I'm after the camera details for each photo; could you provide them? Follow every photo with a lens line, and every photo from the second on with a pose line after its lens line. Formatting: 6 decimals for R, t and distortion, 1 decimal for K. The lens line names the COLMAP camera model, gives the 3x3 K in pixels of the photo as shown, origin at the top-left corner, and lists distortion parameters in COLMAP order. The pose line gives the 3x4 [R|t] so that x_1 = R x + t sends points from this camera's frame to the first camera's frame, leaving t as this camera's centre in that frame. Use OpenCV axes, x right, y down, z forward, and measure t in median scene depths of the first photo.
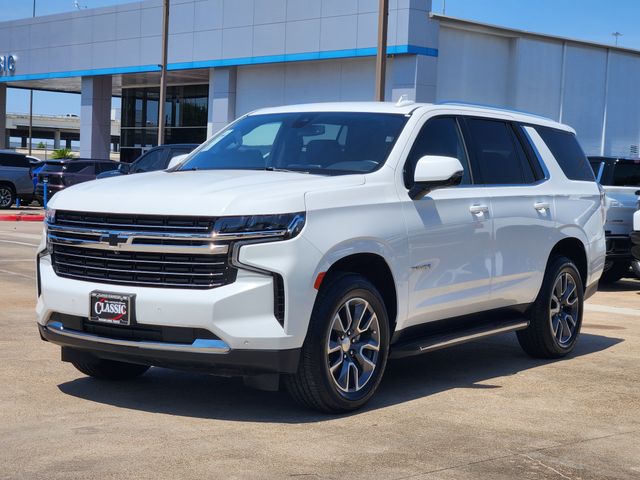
lens RADIAL K [[1196.0, 0, 320.0], [0, 1196.0, 240.0], [0, 0, 1]] dist [0.023262, 5.878537]
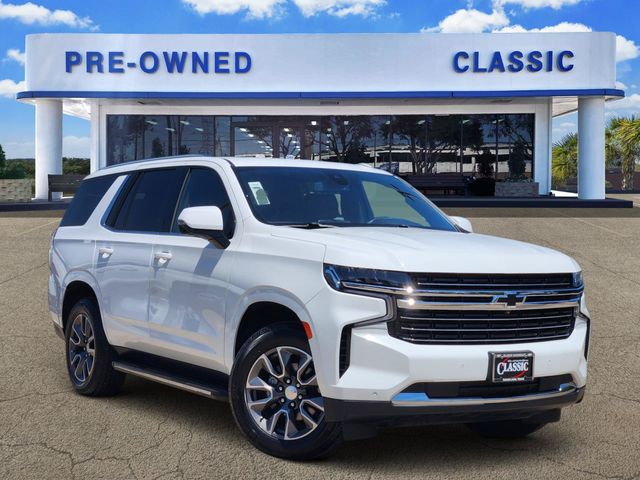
lens RADIAL K [[1258.1, 0, 310.2], [0, 1258.1, 240.3], [0, 0, 1]] dist [-0.597388, 5.120274]
pose [[0.405994, -0.011277, 0.913806, -1.194778], [0.049357, 0.998735, -0.009603, -0.048504], [-0.912542, 0.049002, 0.406037, 0.723671]]
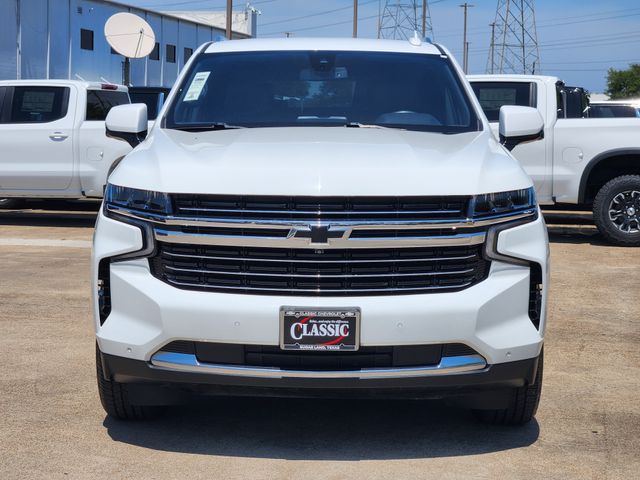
lens RADIAL K [[1258.1, 0, 310.2], [0, 1258.1, 240.3], [0, 0, 1]] dist [-0.597388, 5.120274]
pose [[0.842408, -0.073148, 0.533853, -0.570058], [0.049101, 0.997042, 0.059133, -0.040534], [-0.536599, -0.023601, 0.843507, 0.375760]]
